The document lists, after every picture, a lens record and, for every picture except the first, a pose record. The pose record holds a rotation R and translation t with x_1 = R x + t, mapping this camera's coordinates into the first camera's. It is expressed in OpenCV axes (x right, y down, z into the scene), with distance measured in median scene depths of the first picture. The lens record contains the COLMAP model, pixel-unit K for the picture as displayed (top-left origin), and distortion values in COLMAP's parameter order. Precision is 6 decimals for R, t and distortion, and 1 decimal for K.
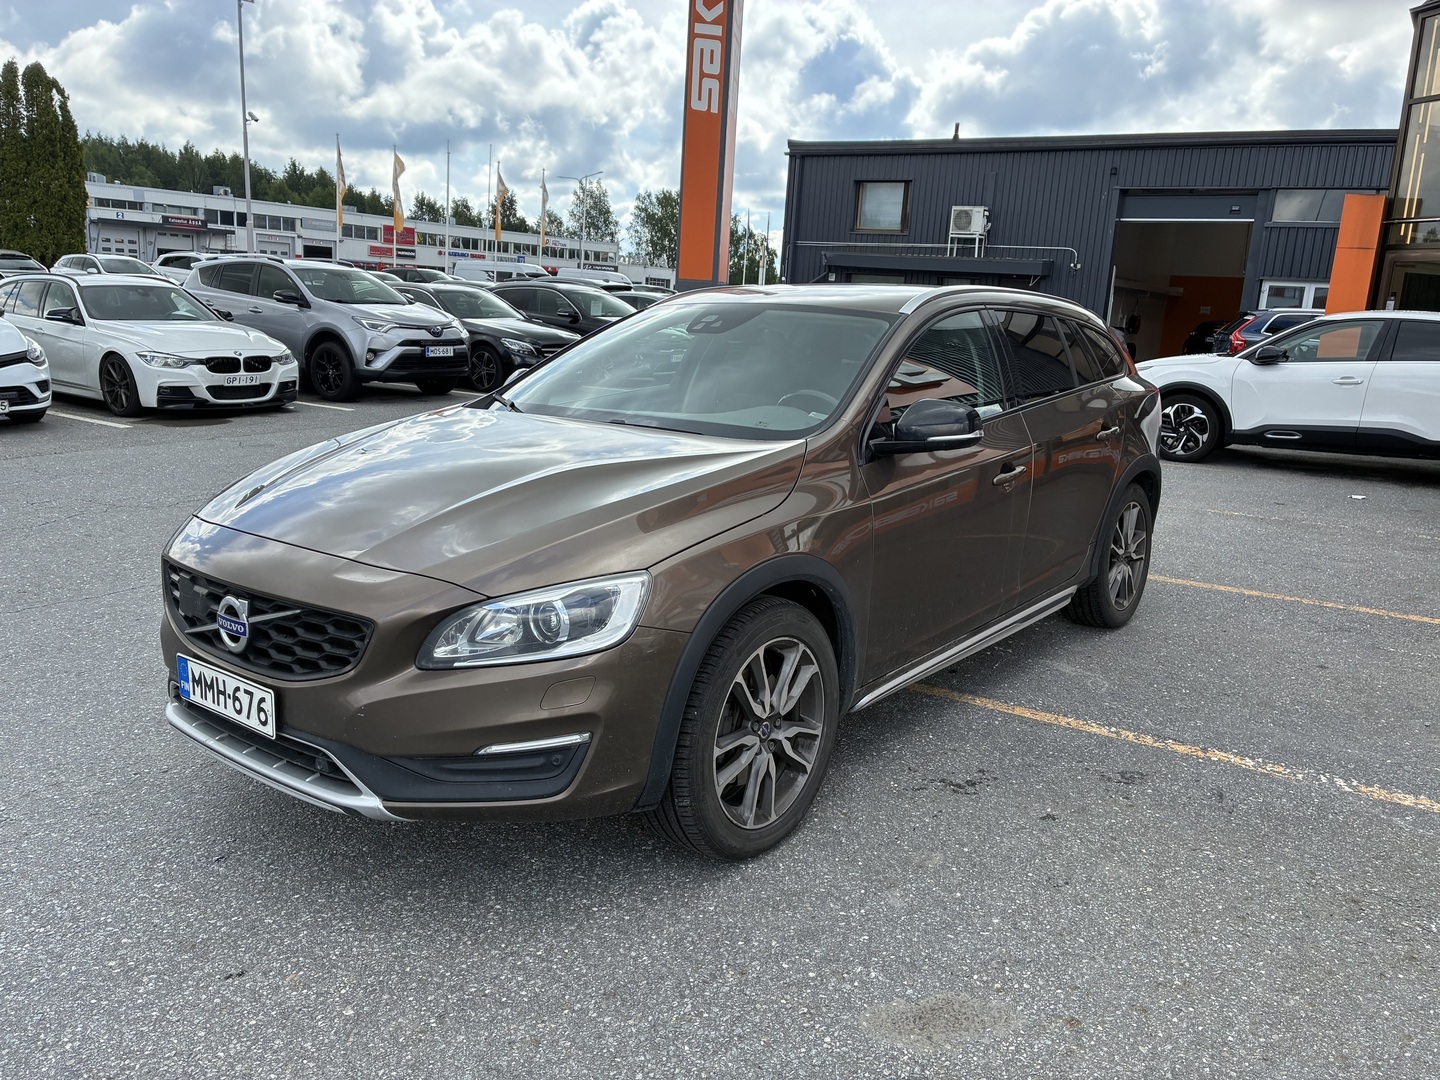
lens RADIAL K [[1108.1, 0, 724.7], [0, 1108.1, 538.5], [0, 0, 1]] dist [-0.006442, -0.005064]
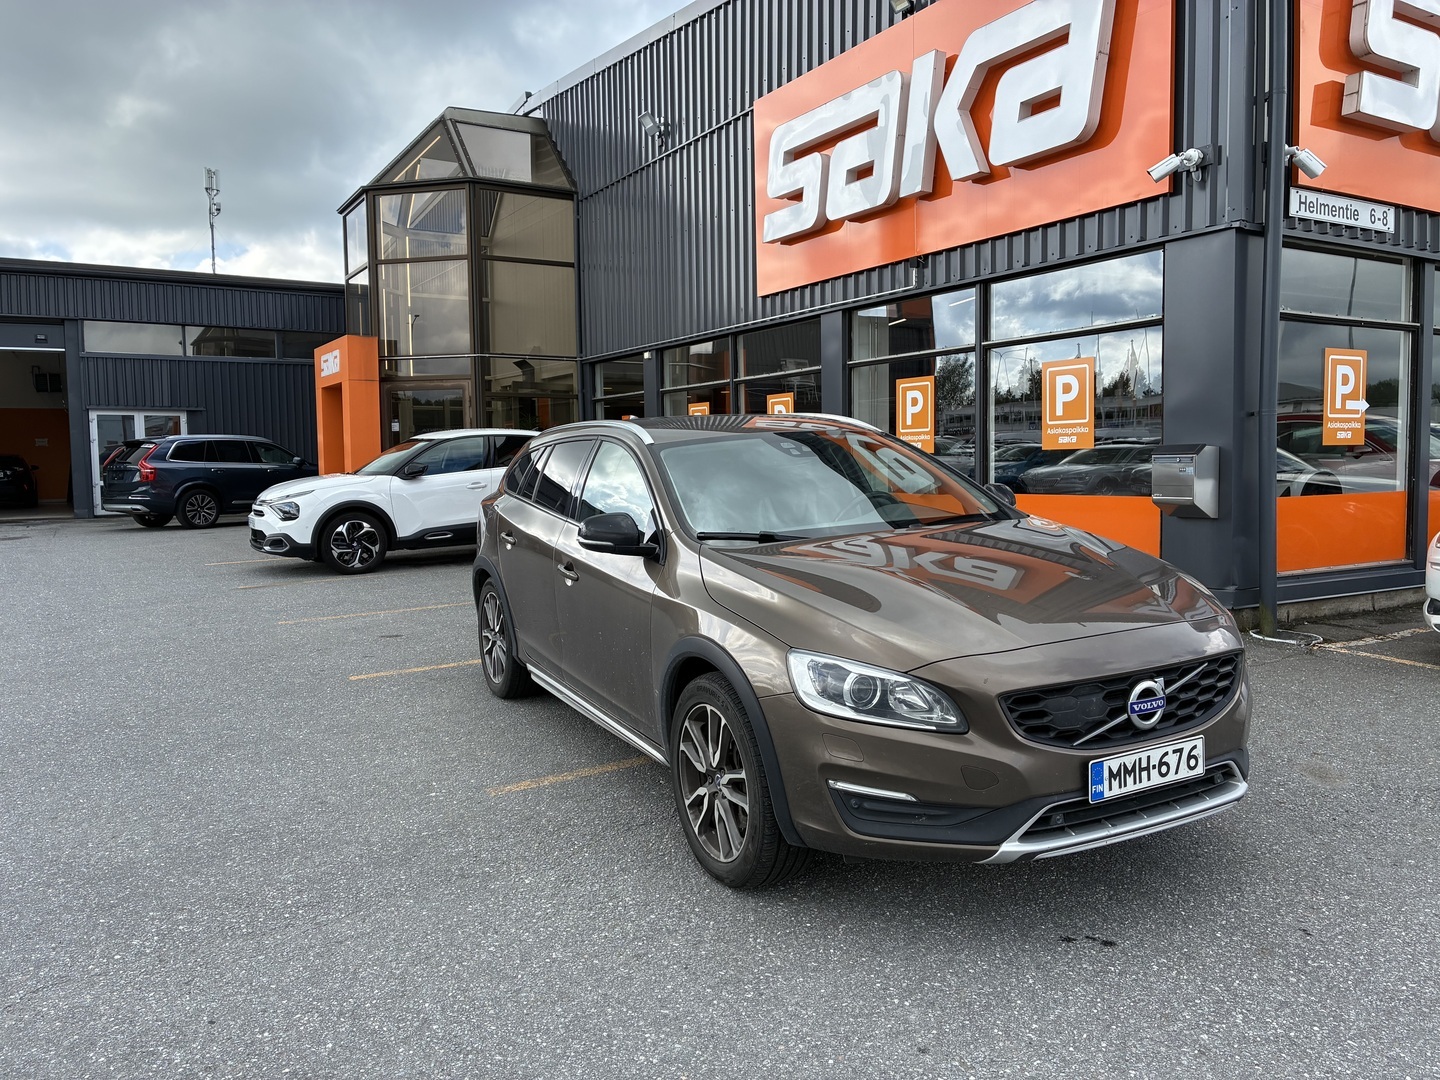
lens RADIAL K [[1108.1, 0, 724.7], [0, 1108.1, 538.5], [0, 0, 1]] dist [-0.006442, -0.005064]
pose [[0.418645, -0.124736, 0.899543, -1.635464], [0.223685, 0.974169, 0.030982, -0.226523], [-0.880171, 0.188244, 0.435732, 0.833793]]
